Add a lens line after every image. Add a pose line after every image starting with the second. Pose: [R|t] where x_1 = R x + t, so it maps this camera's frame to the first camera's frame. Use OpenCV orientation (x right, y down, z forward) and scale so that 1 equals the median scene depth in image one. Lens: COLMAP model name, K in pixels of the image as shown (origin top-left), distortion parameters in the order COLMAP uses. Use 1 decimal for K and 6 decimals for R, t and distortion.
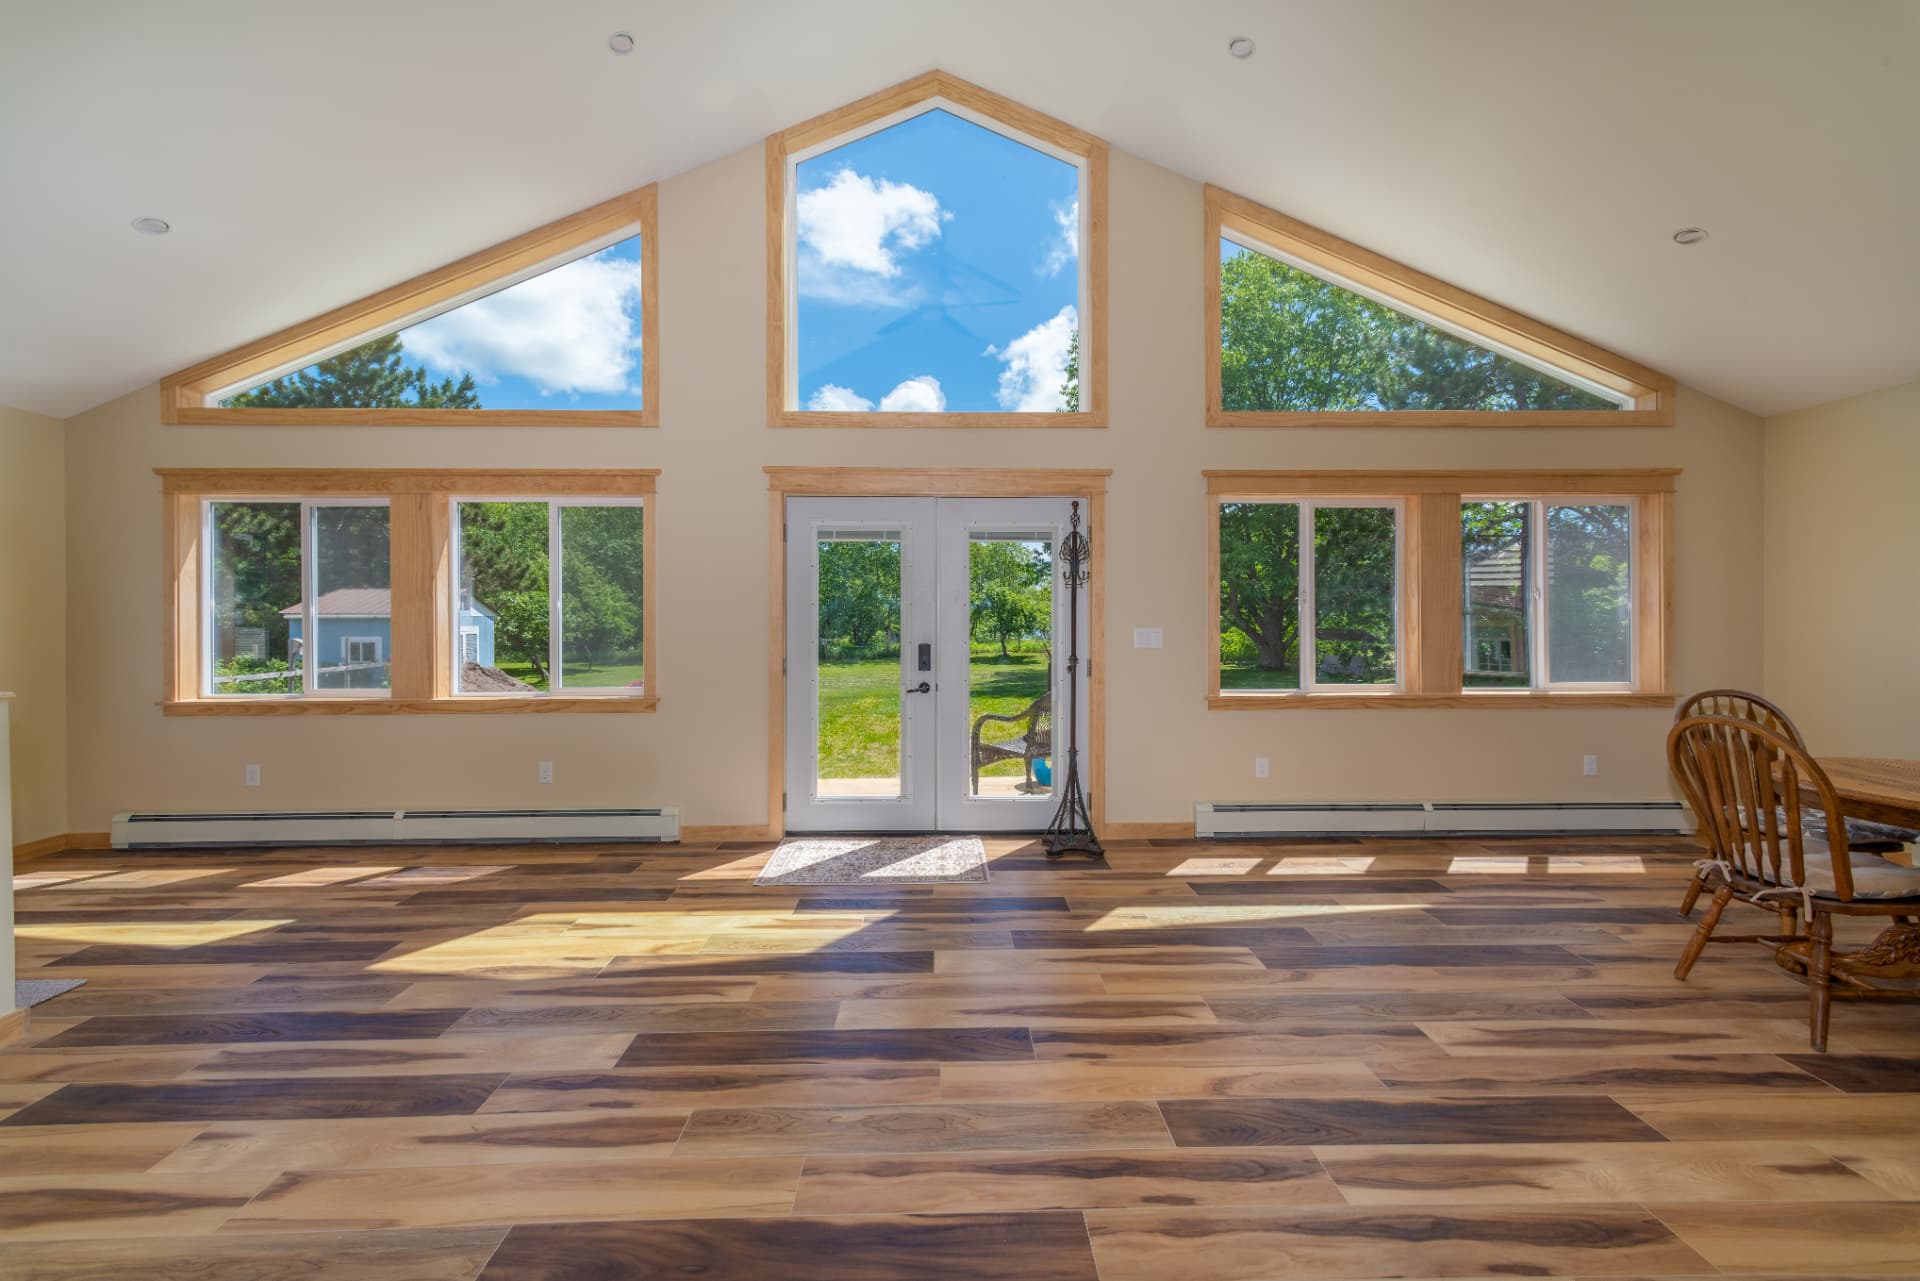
lens RADIAL K [[774.5, 0, 959.2], [0, 774.5, 623.9], [0, 0, 1]] dist [0.000842, 0.000388]
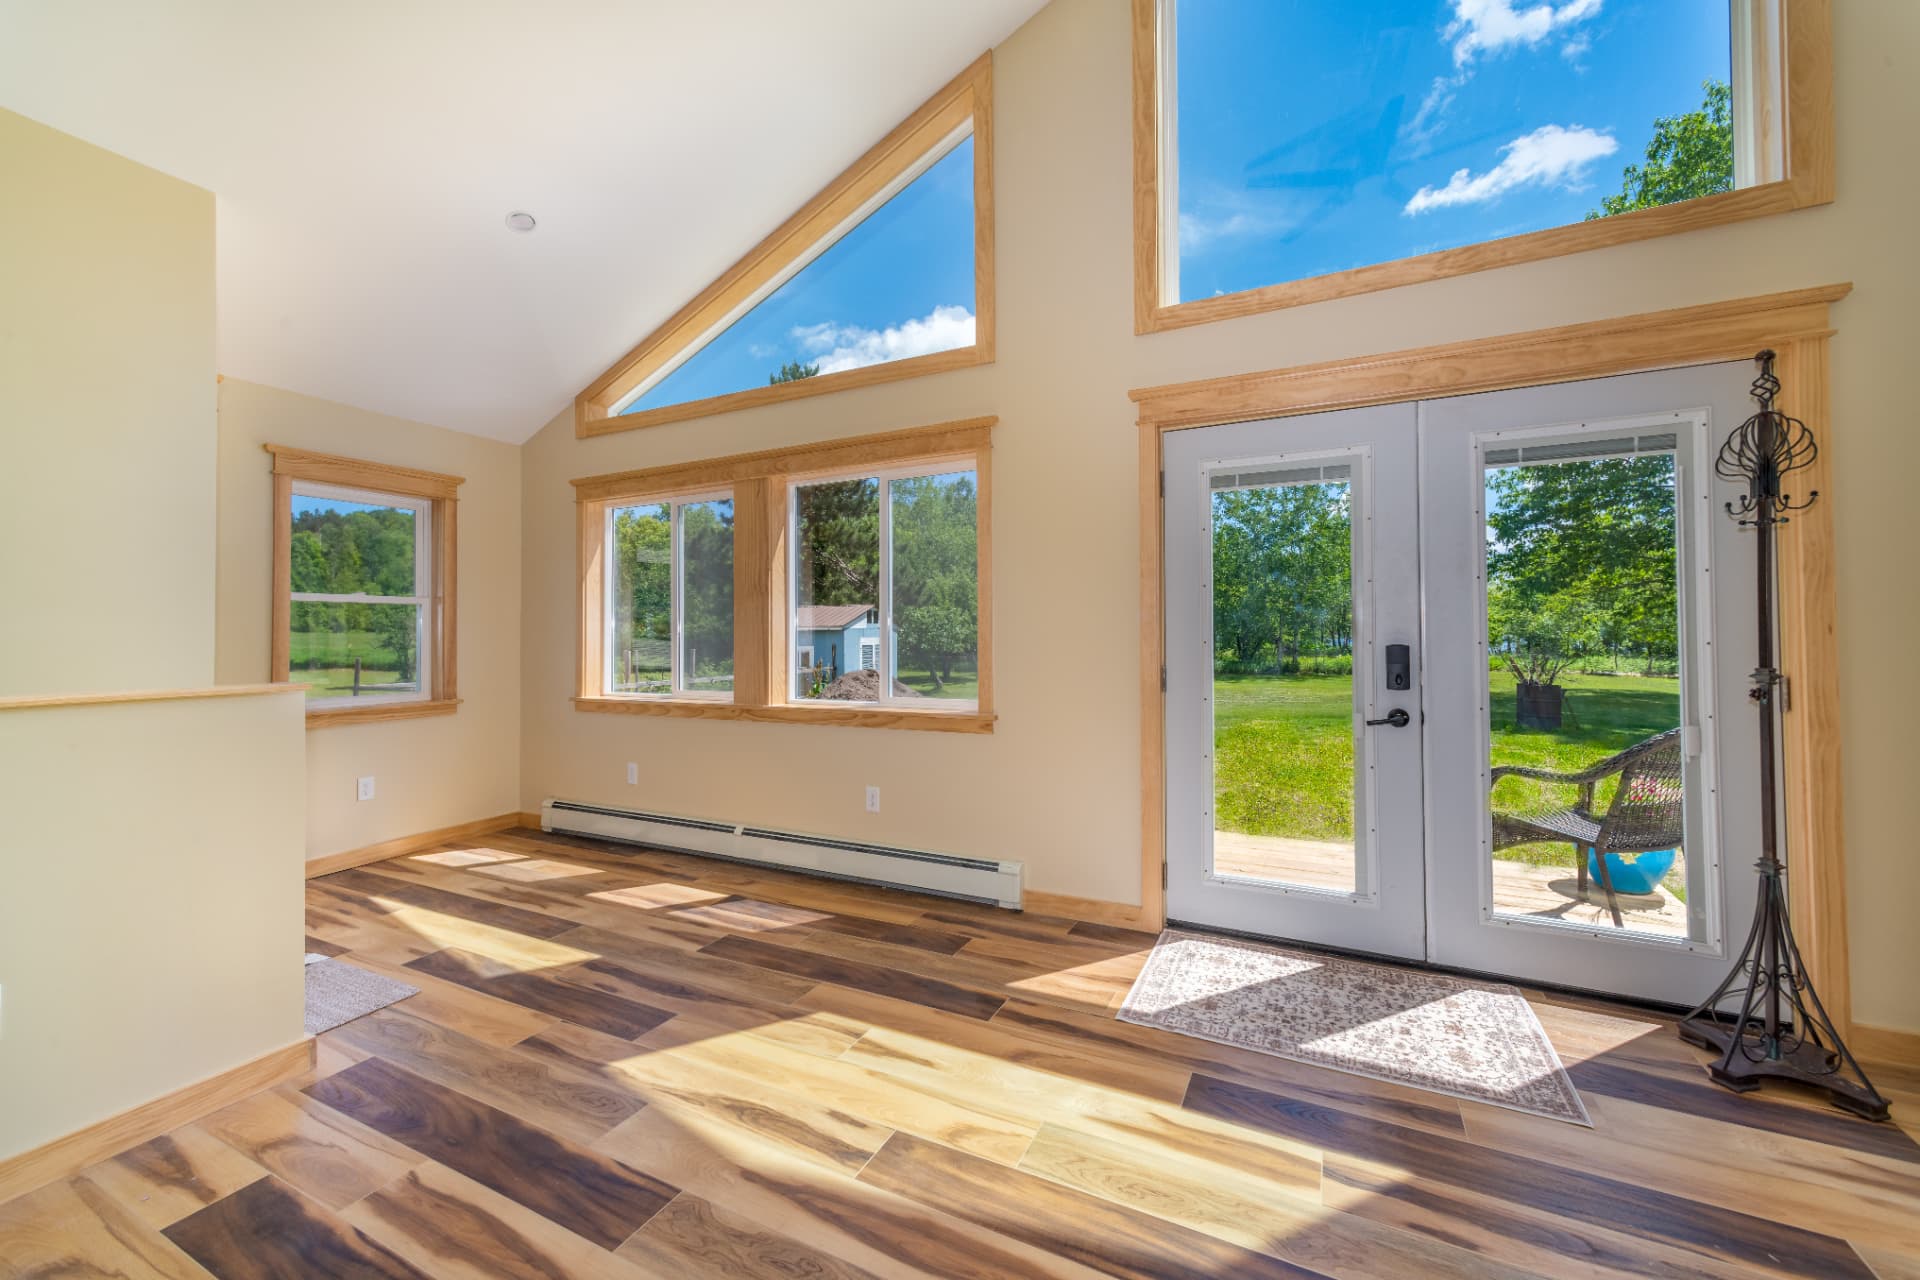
lens RADIAL K [[767.3, 0, 953.1], [0, 767.3, 620.7], [0, 0, 1]] dist [0.004019, 0.000425]
pose [[0.883692, -0.012579, -0.467900, -0.071115], [0.001982, 0.999730, -0.023133, 0.020244], [0.468065, 0.019515, 0.883479, 0.312083]]
